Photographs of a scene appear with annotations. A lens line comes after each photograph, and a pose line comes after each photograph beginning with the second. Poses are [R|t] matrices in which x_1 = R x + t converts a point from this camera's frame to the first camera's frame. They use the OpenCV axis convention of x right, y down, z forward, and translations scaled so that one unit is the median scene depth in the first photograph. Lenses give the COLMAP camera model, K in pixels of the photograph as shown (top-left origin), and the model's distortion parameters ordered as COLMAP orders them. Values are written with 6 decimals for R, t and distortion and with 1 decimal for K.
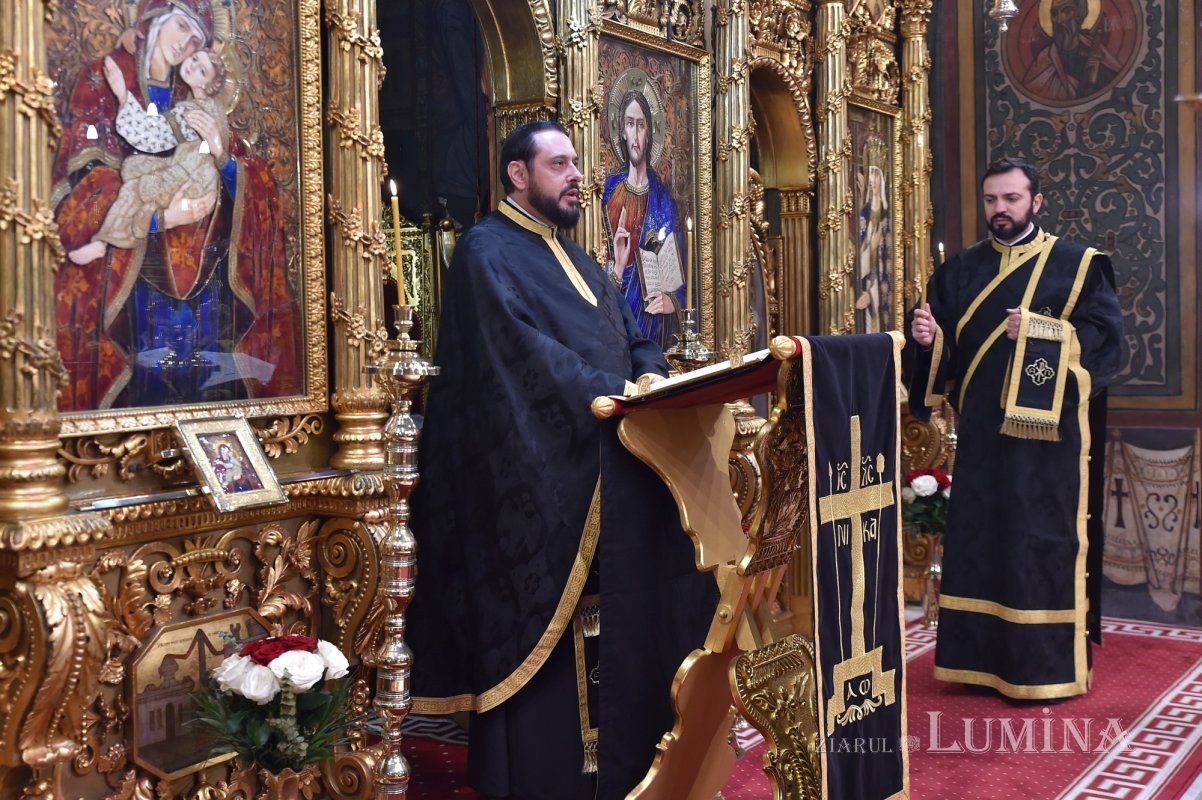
lens RADIAL K [[1450.1, 0, 601.0], [0, 1450.1, 400.0], [0, 0, 1]] dist [-0.002707, 0.242216]
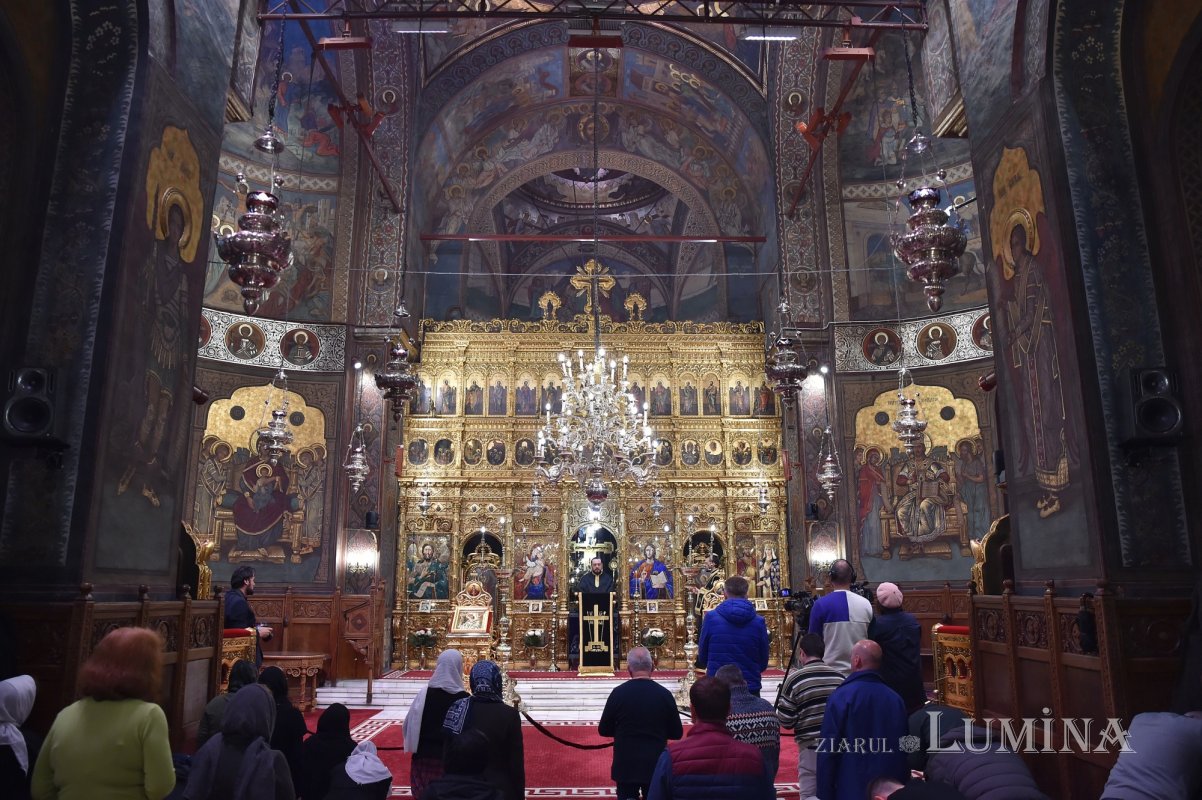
lens RADIAL K [[918.5, 0, 601.0], [0, 918.5, 400.0], [0, 0, 1]] dist [-0.109495, 0.117359]
pose [[0.577700, -0.146986, -0.802906, 3.705643], [-0.048143, 0.975805, -0.213278, -0.012929], [0.814828, 0.161865, 0.556646, -1.477110]]
